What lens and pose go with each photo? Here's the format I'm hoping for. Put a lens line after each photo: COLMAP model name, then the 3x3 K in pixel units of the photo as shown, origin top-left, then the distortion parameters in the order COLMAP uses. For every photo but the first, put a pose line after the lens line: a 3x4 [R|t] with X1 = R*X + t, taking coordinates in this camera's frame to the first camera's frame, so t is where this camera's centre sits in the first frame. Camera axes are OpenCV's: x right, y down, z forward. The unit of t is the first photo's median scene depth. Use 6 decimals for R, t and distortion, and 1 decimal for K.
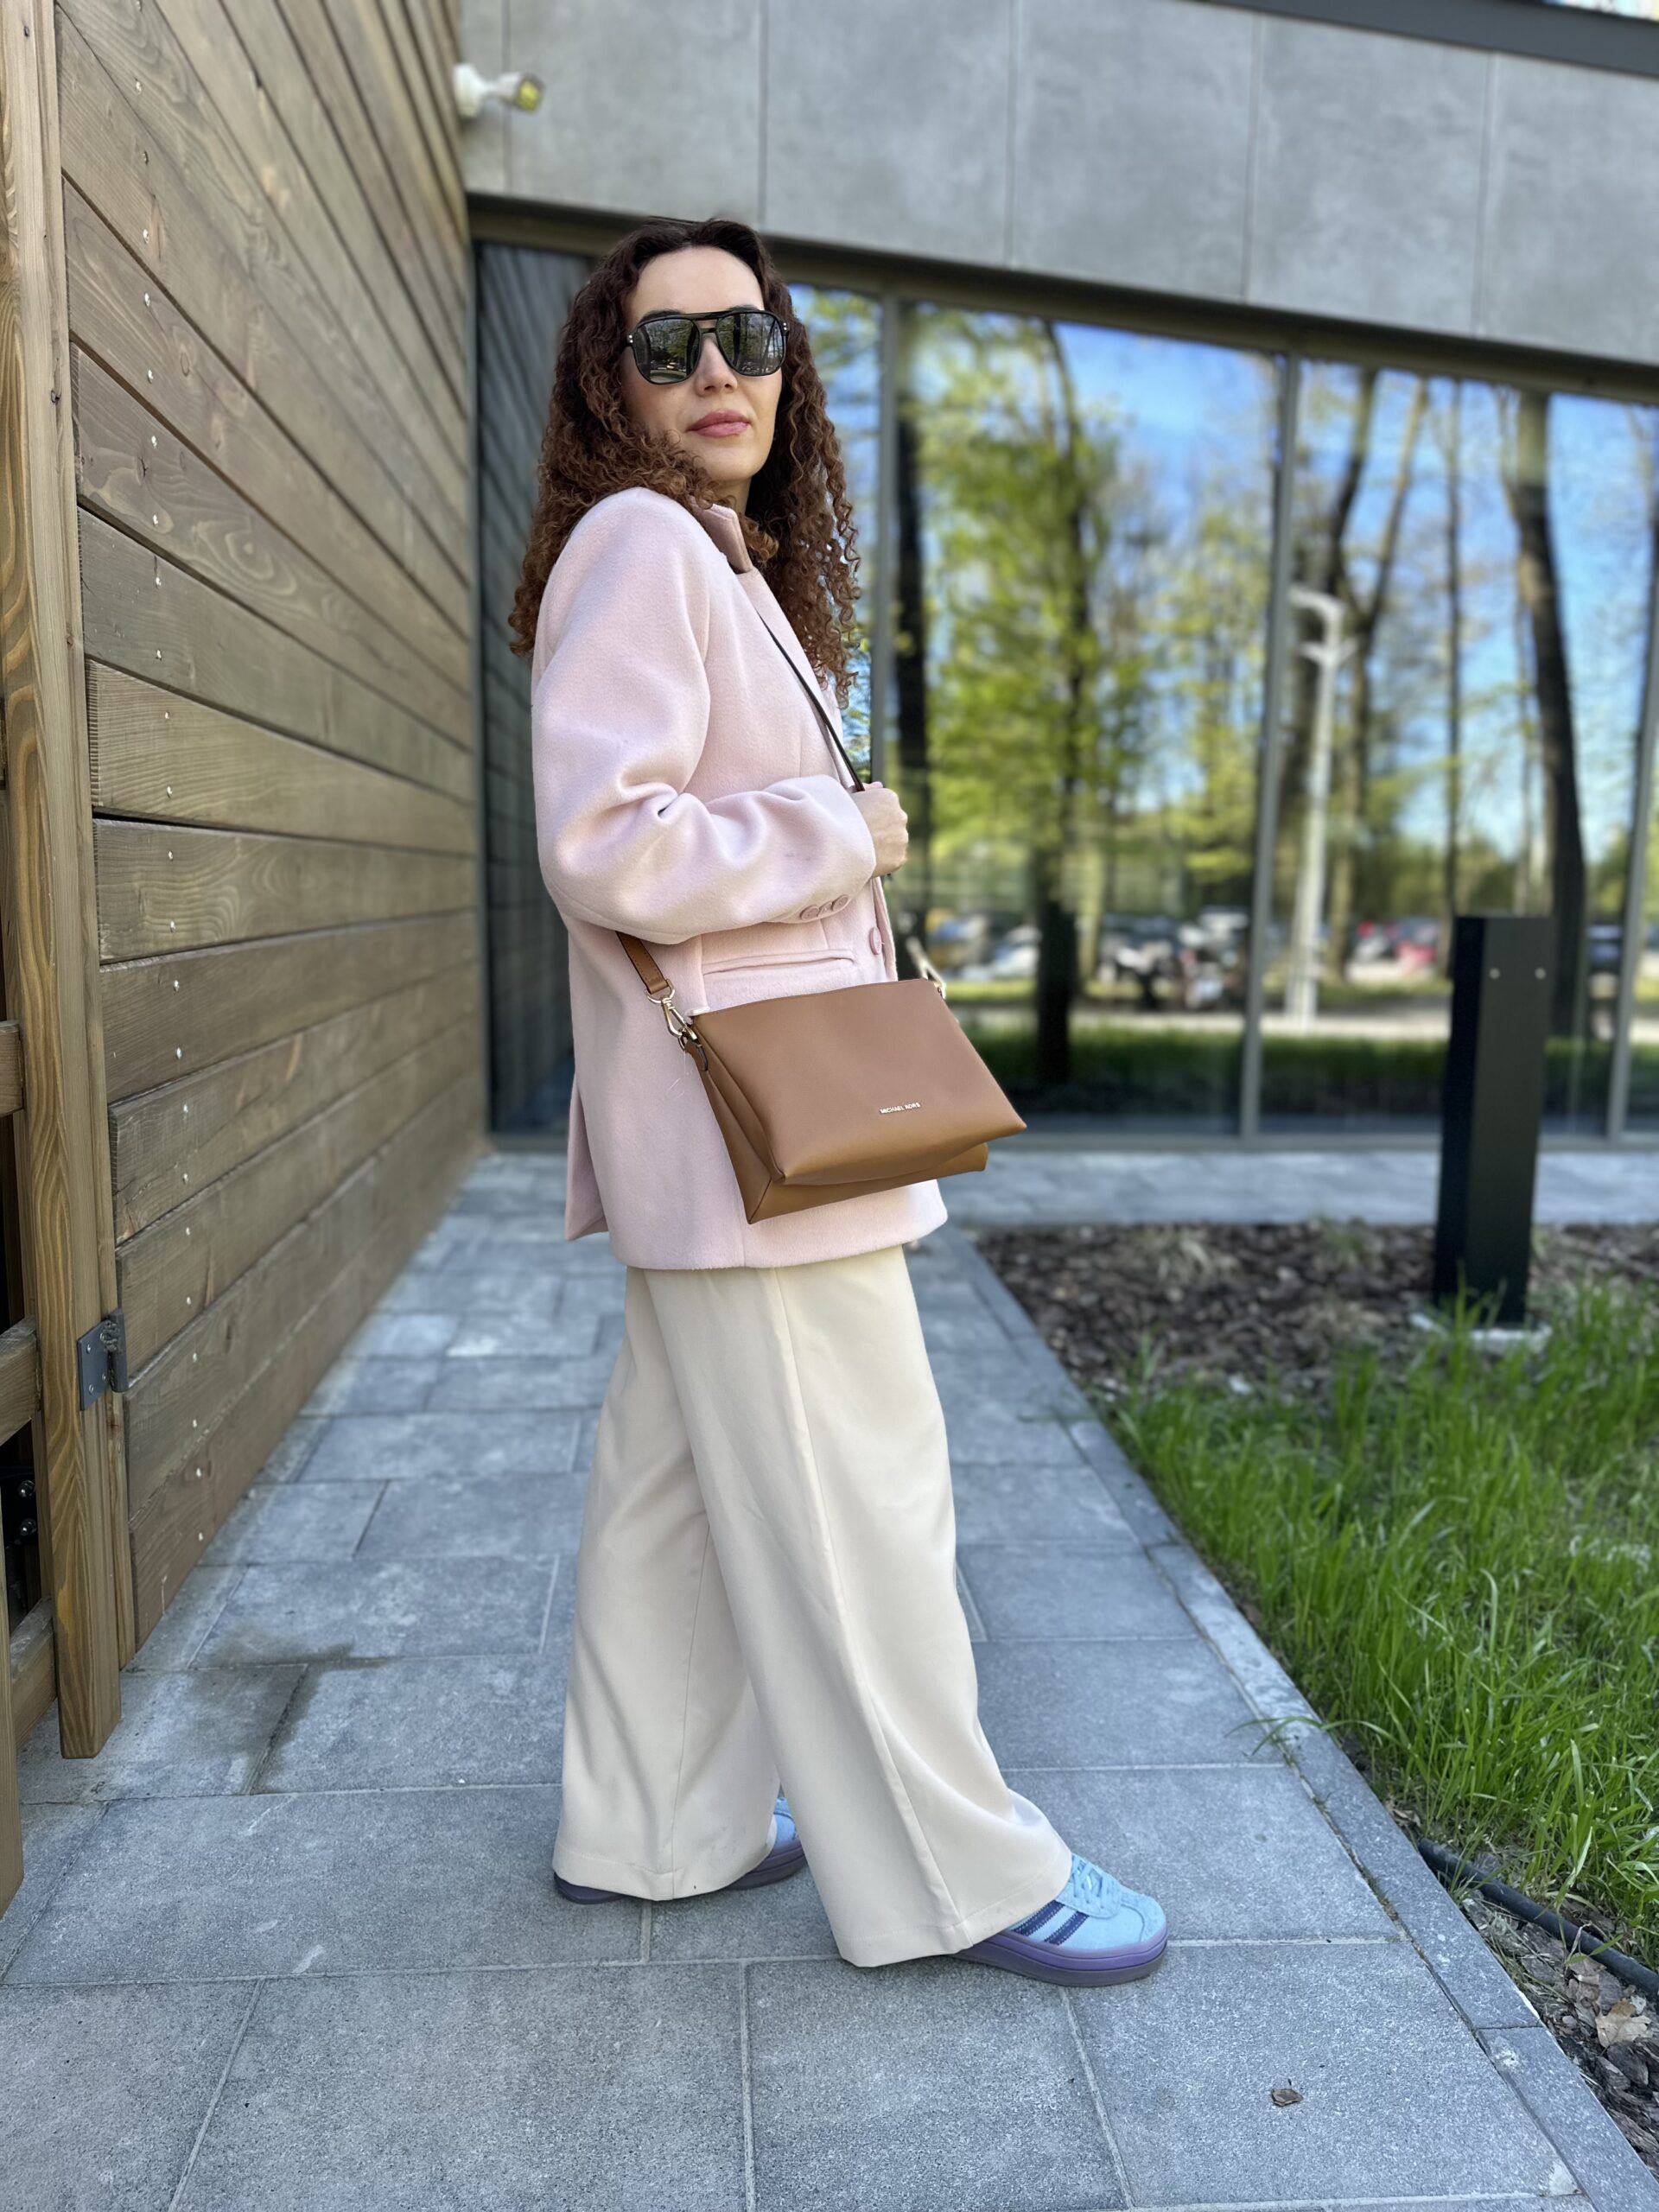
lens RADIAL K [[1557.0, 0, 830.2], [0, 1557.0, 1111.4], [0, 0, 1]] dist [0.004883, -0.012970]
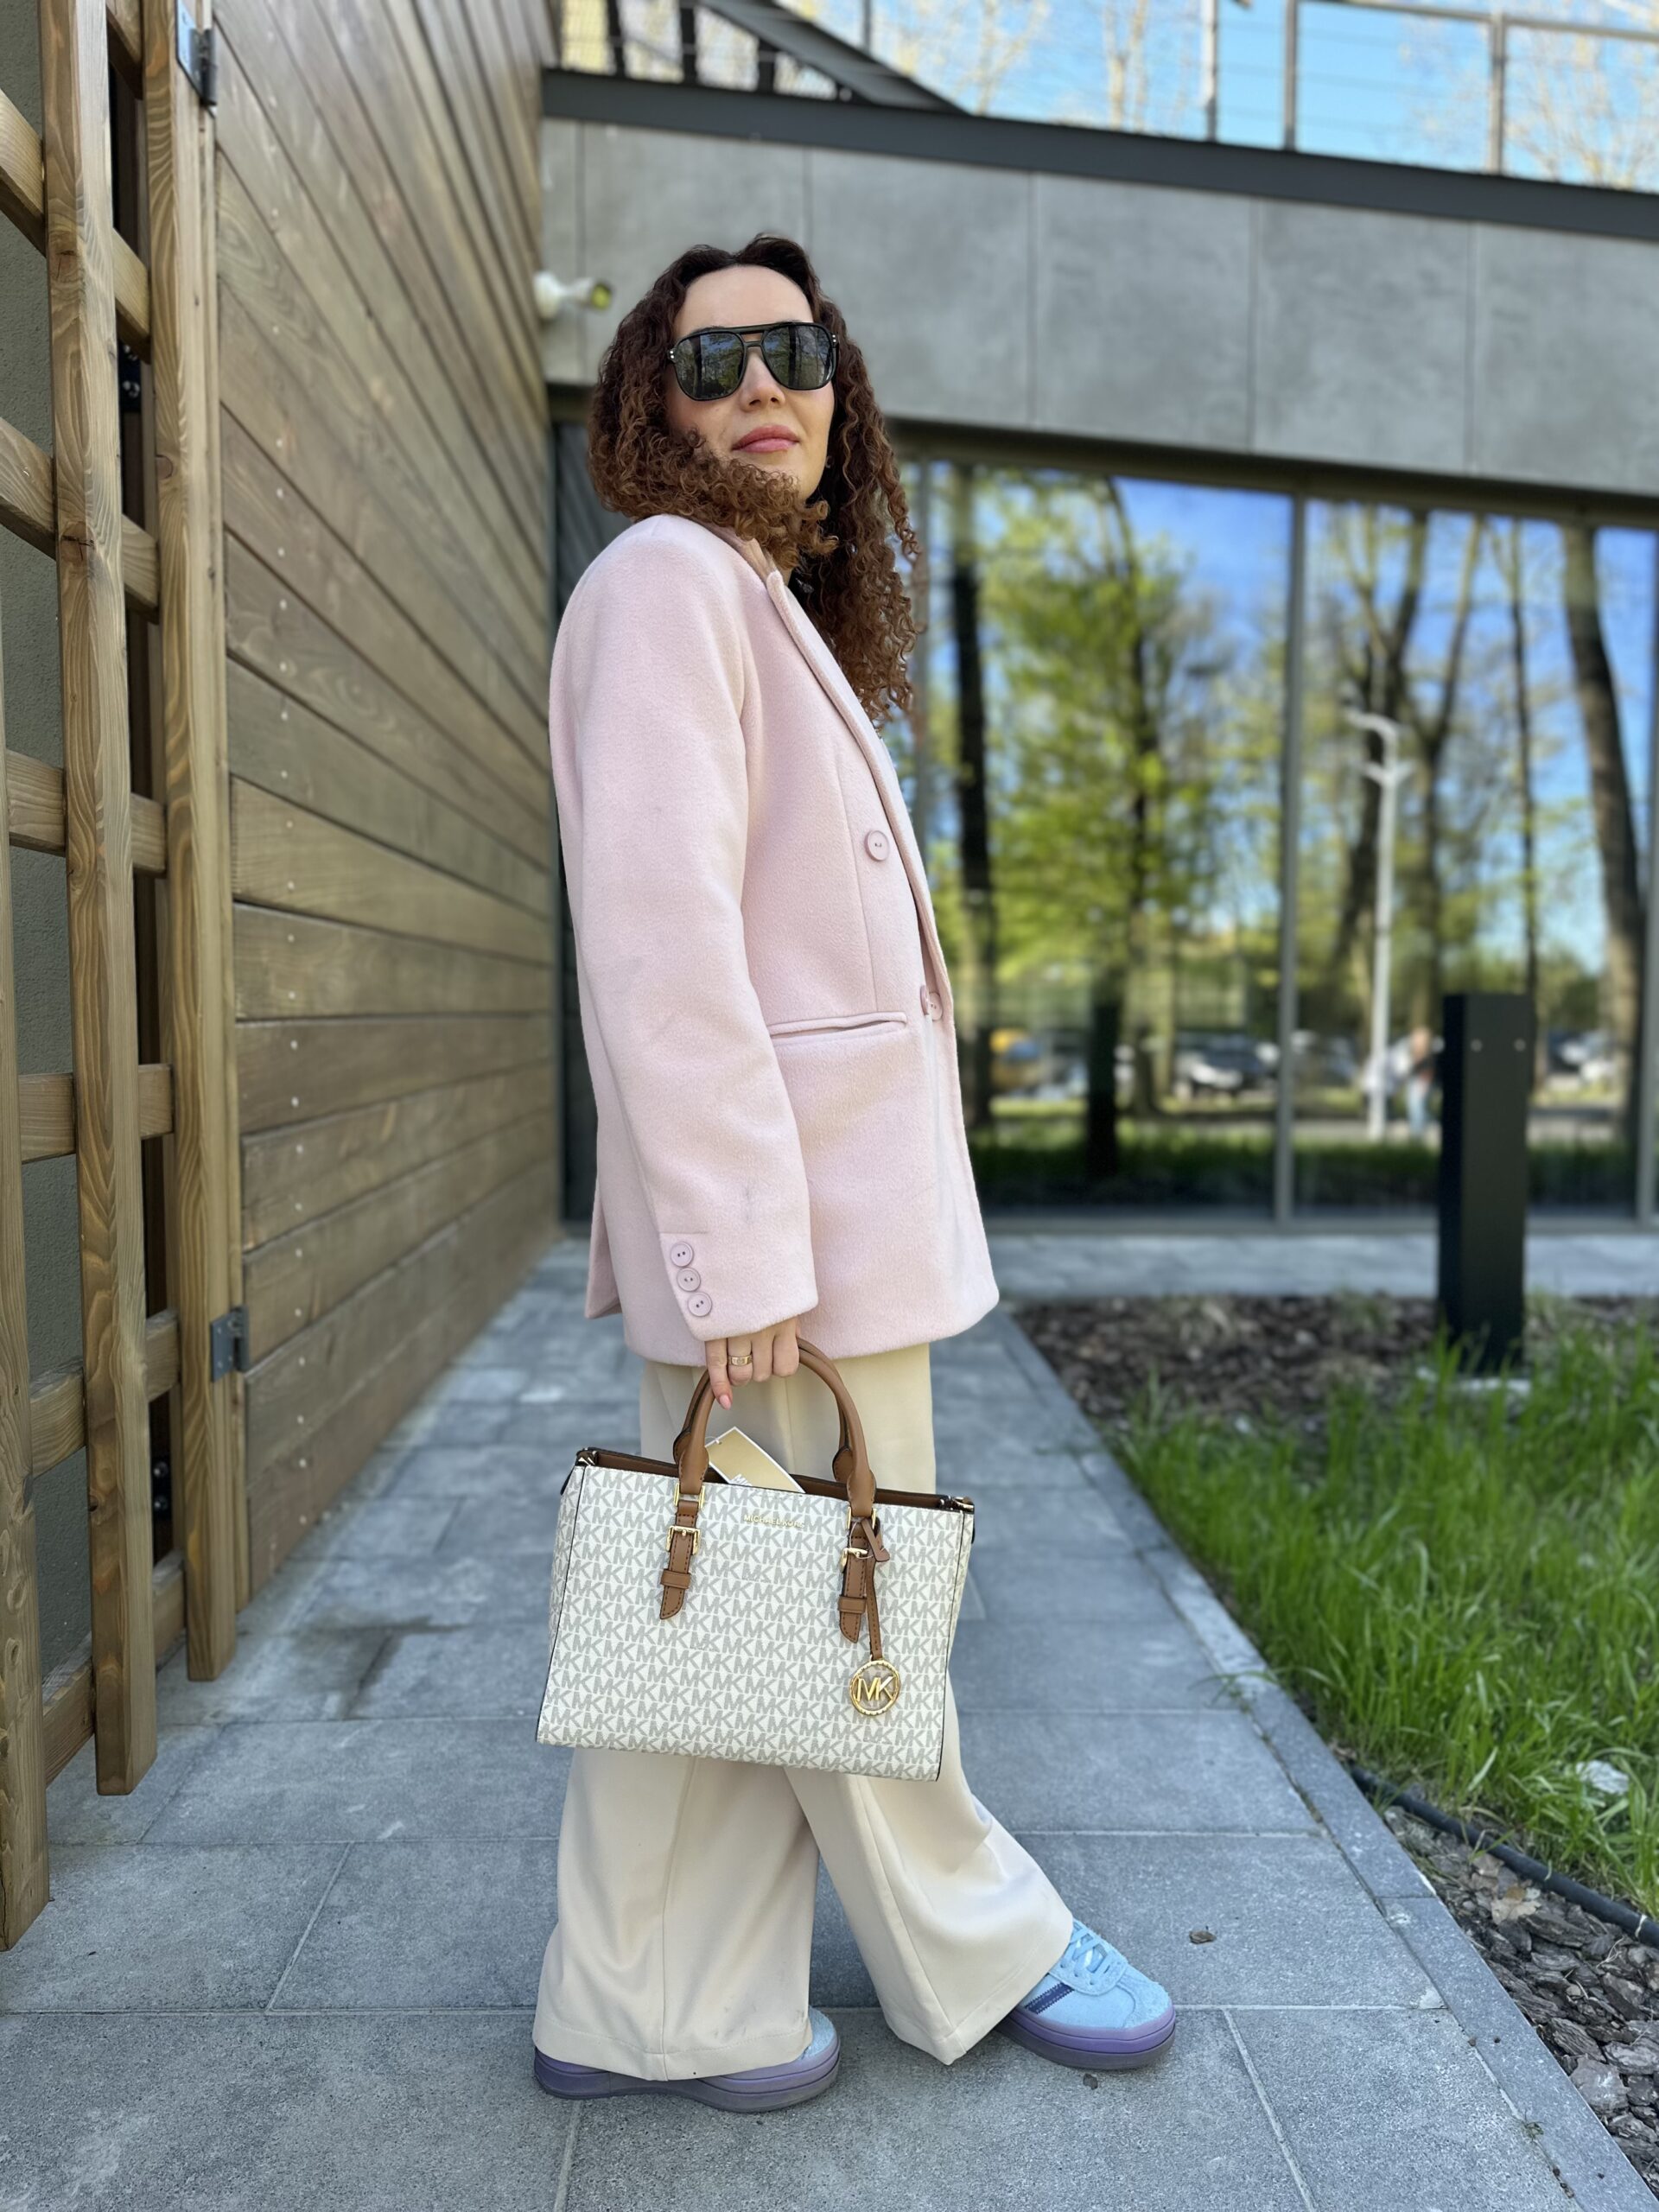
lens RADIAL K [[1548.2, 0, 826.8], [0, 1548.2, 1116.0], [0, 0, 1]] dist [0.029599, -0.043596]
pose [[0.998541, -0.011848, -0.052685, 0.046122], [0.007729, 0.996947, -0.077702, 0.059774], [0.053445, 0.077181, 0.995584, -0.142734]]
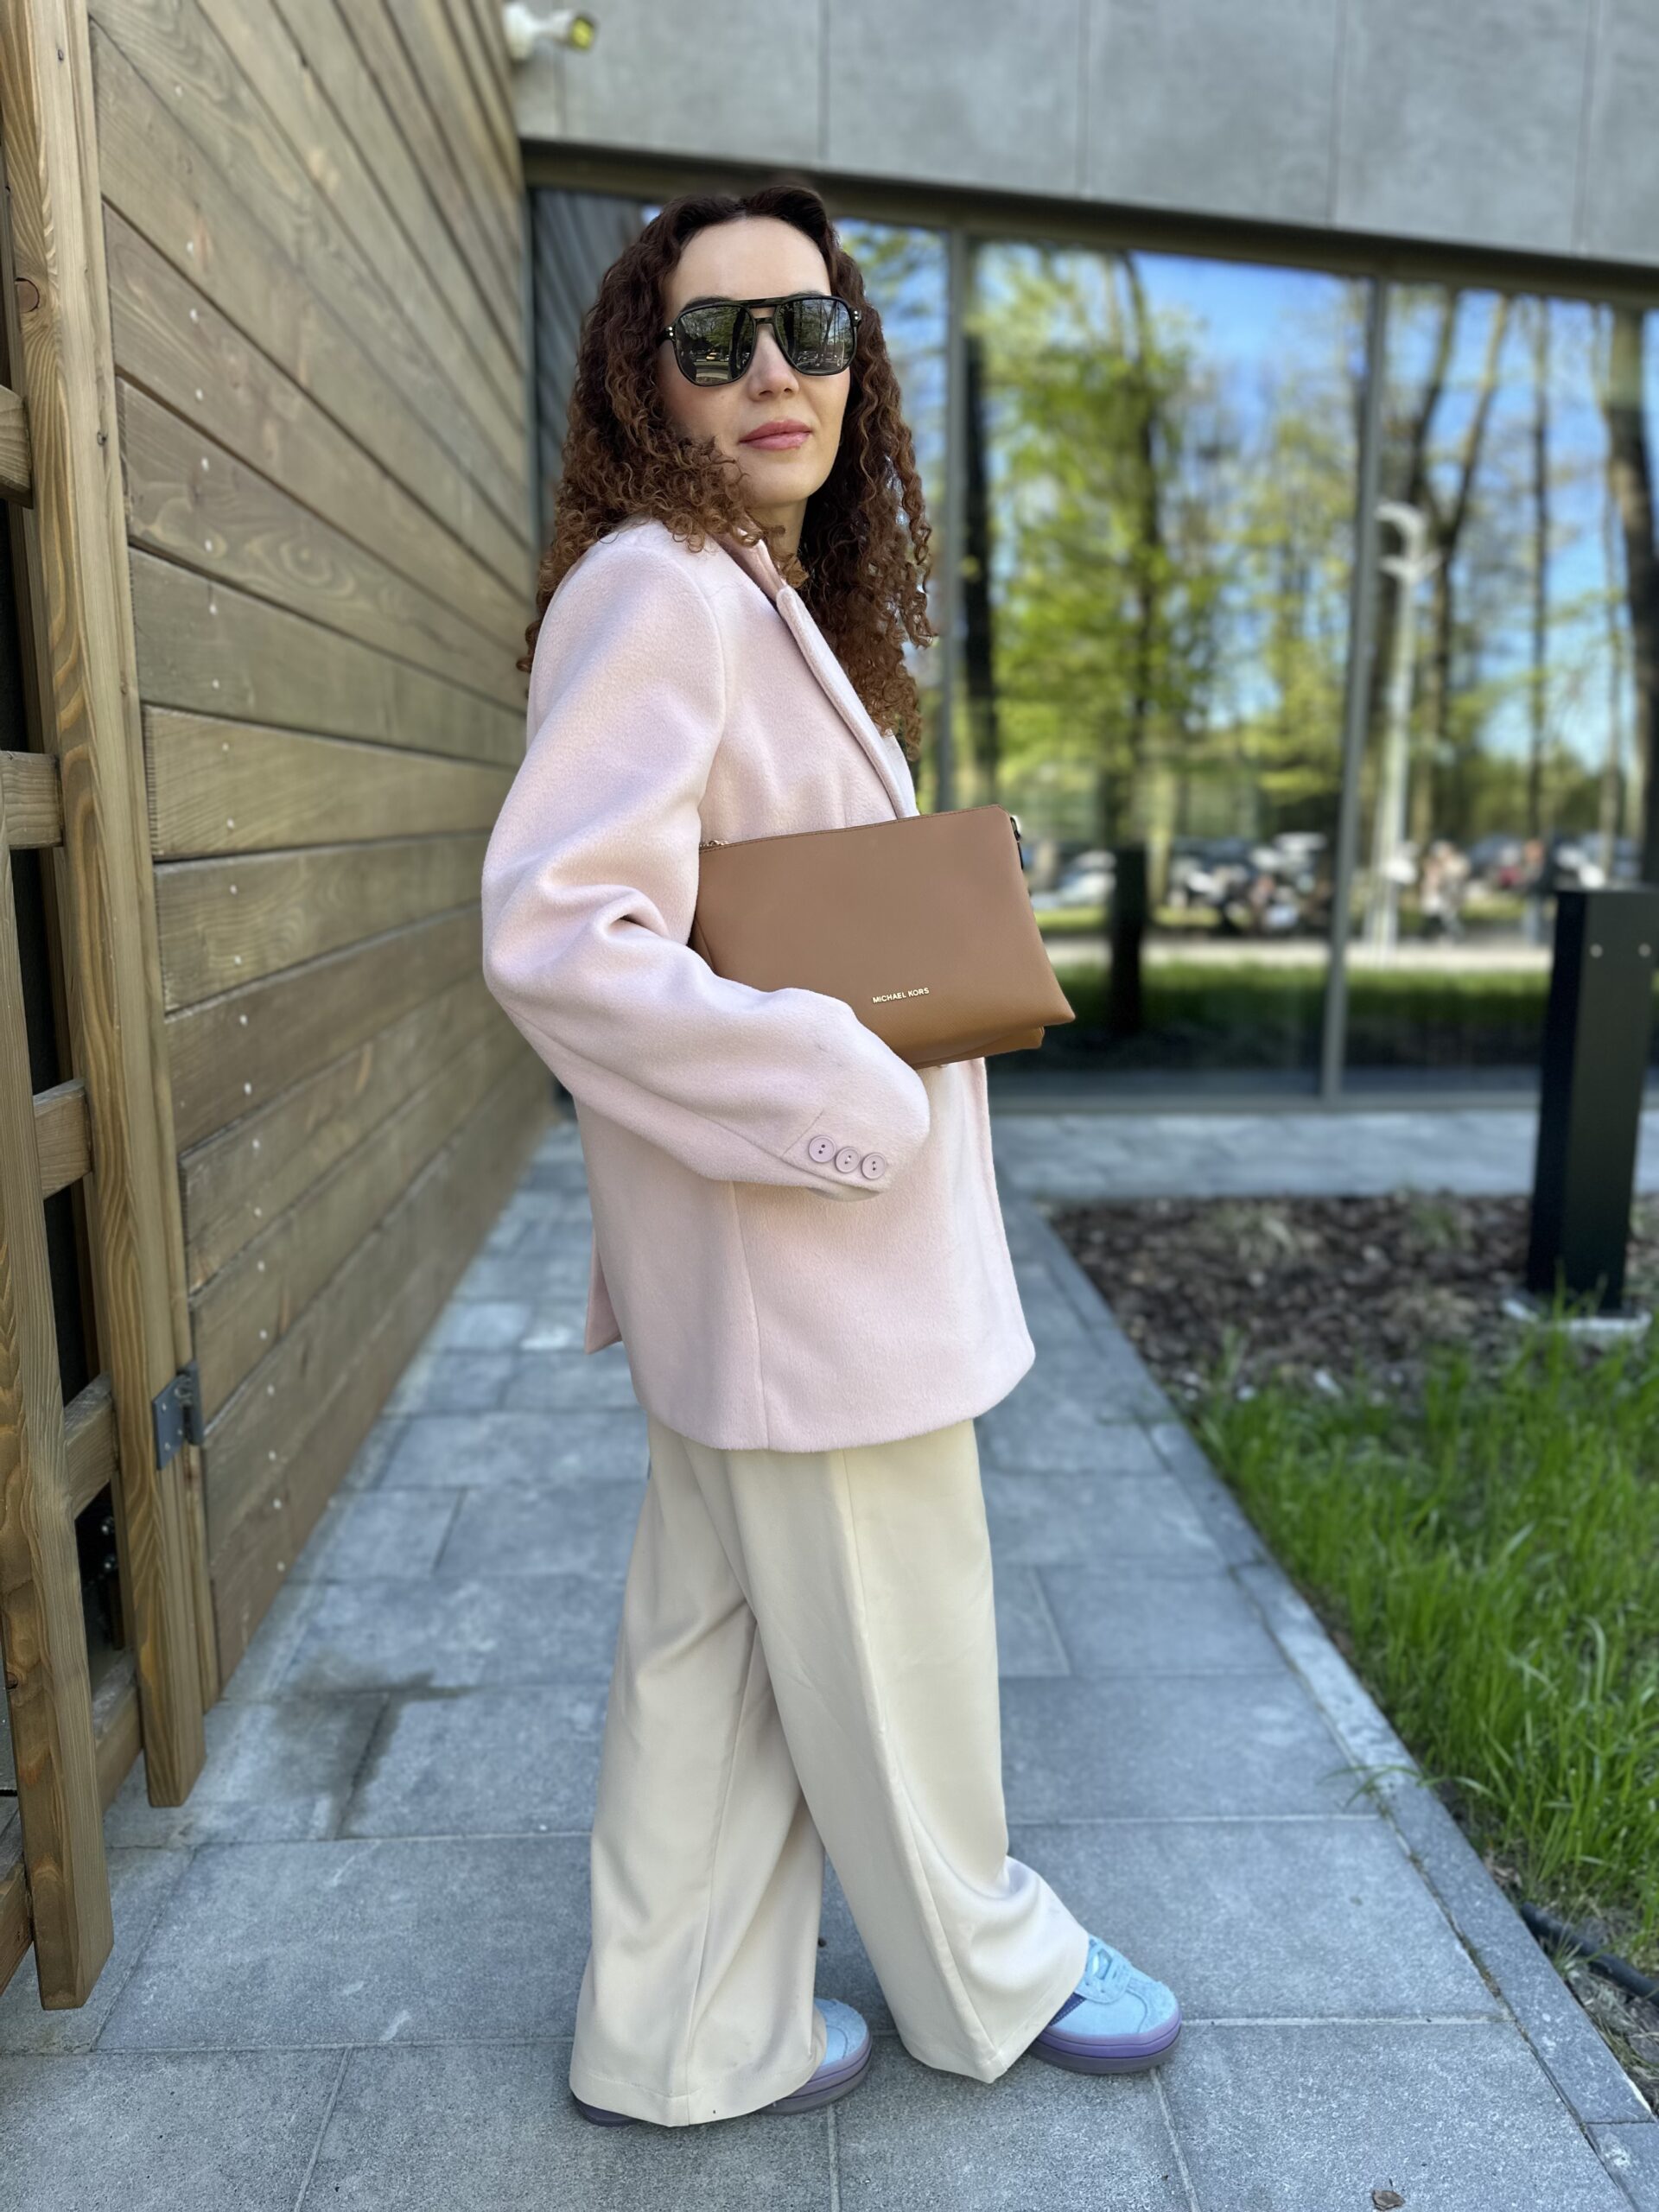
lens RADIAL K [[1559.6, 0, 827.0], [0, 1559.6, 1107.7], [0, 0, 1]] dist [0.005153, -0.013940]
pose [[0.998966, -0.006911, -0.044946, -0.005401], [0.008903, 0.998980, 0.044258, -0.057076], [0.044595, -0.044613, 0.998009, 0.024671]]
